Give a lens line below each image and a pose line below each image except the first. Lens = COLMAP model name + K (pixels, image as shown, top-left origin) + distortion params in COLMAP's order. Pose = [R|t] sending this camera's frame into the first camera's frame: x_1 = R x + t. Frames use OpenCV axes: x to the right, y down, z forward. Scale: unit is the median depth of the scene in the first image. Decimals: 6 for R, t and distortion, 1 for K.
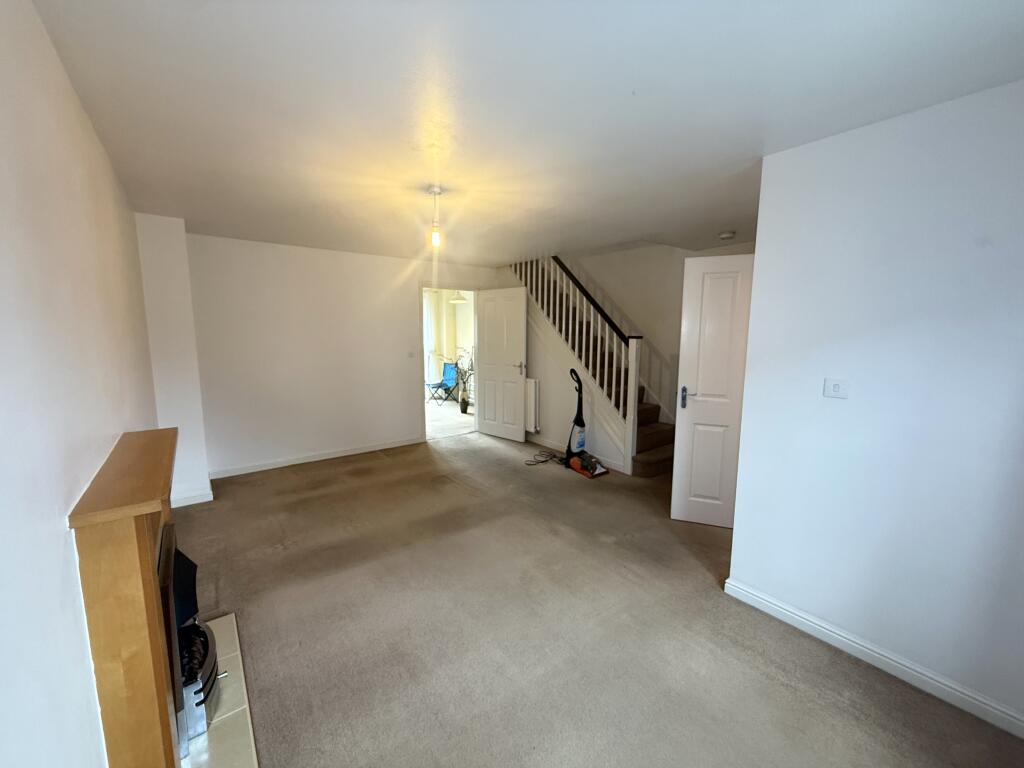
lens RADIAL K [[409.0, 0, 512.0], [0, 409.0, 384.0], [0, 0, 1]] dist [0.000136, -0.000105]
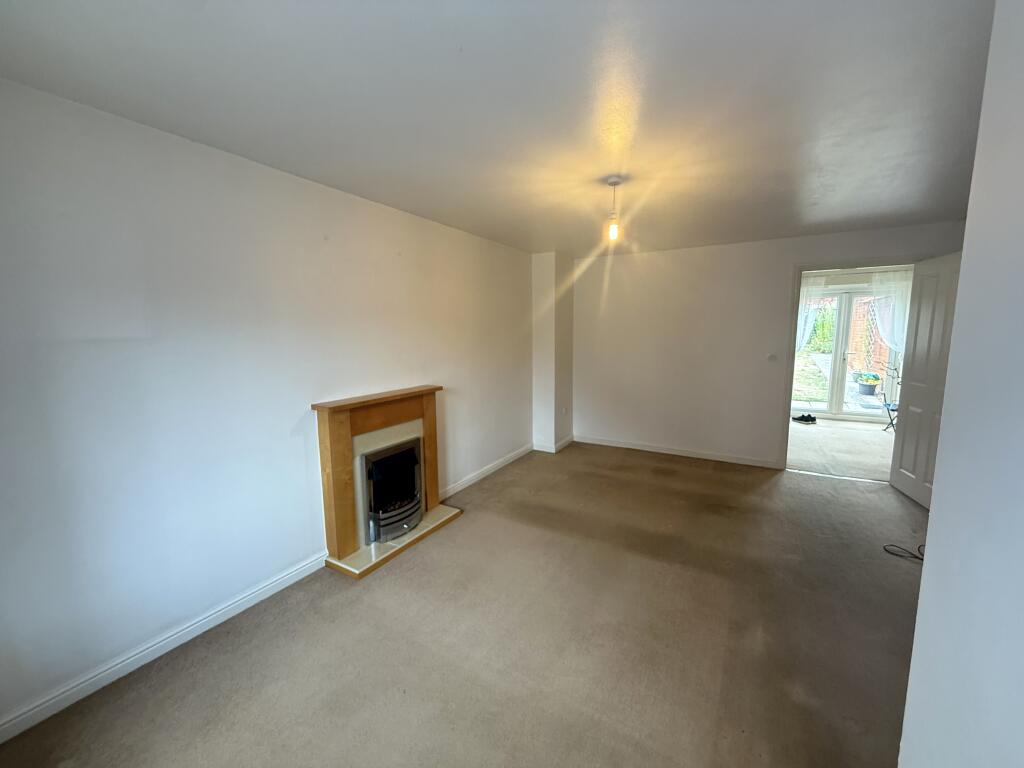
lens RADIAL K [[409.0, 0, 512.0], [0, 409.0, 384.0], [0, 0, 1]] dist [0.000136, -0.000105]
pose [[0.366294, 0.109497, -0.924034, 0.455920], [-0.110846, 0.991116, 0.073506, -0.032619], [0.923873, 0.075500, 0.375177, 0.318242]]
